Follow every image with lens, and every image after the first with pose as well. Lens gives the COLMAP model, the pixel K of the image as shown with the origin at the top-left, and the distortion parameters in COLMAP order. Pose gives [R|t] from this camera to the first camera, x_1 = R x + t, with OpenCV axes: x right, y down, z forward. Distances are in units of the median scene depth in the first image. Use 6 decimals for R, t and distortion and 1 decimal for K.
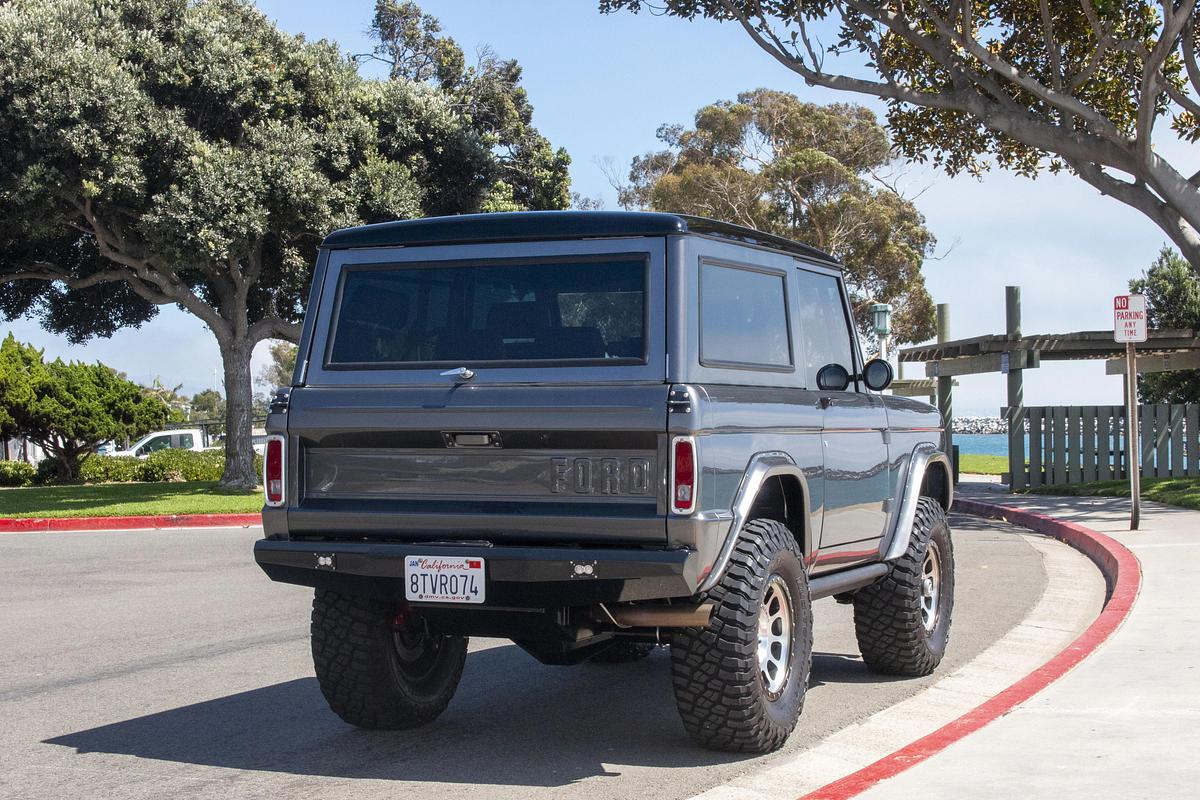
lens RADIAL K [[2042.7, 0, 599.8], [0, 2042.7, 403.2], [0, 0, 1]] dist [-0.057074, 0.000000]
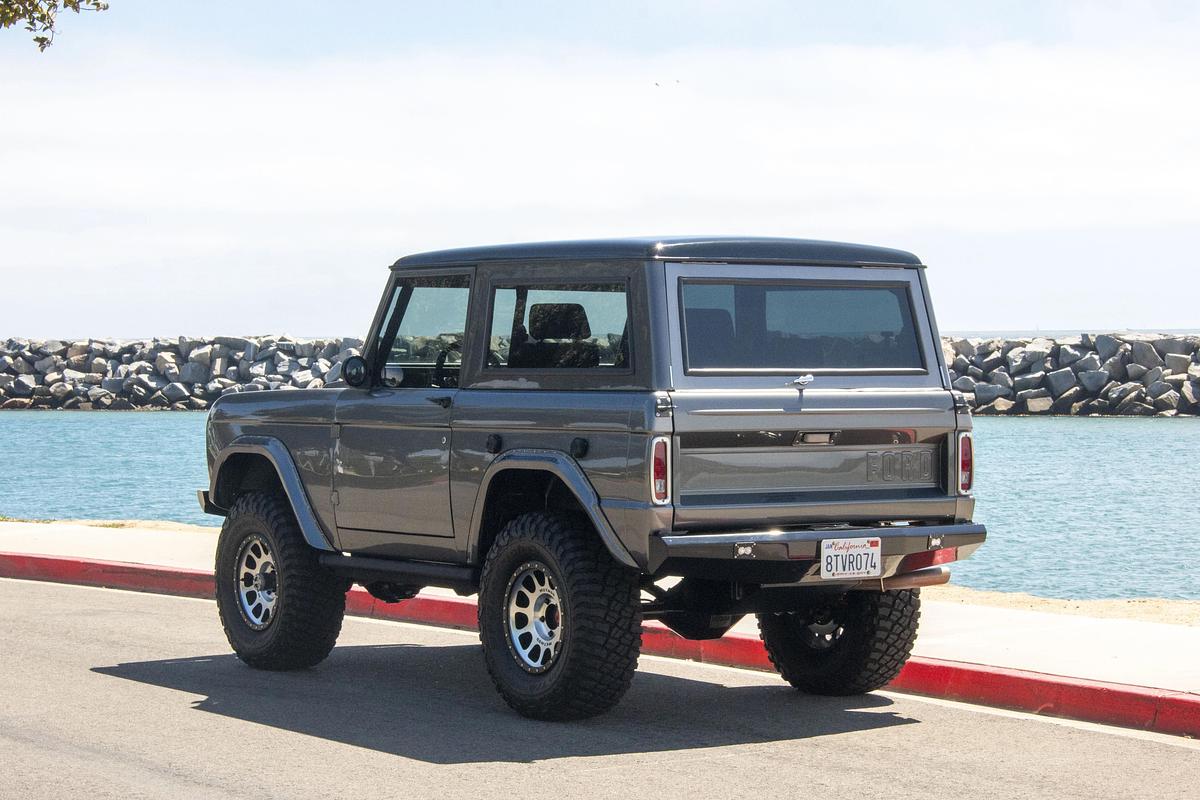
lens RADIAL K [[2877.9, 0, 599.9], [0, 2877.9, 390.0], [0, 0, 1]] dist [0.014488, 0.000000]
pose [[0.520209, -0.006152, 0.854017, -1.408053], [-0.012236, 0.999818, 0.014656, -0.029402], [-0.853952, -0.018073, 0.520039, 0.241824]]
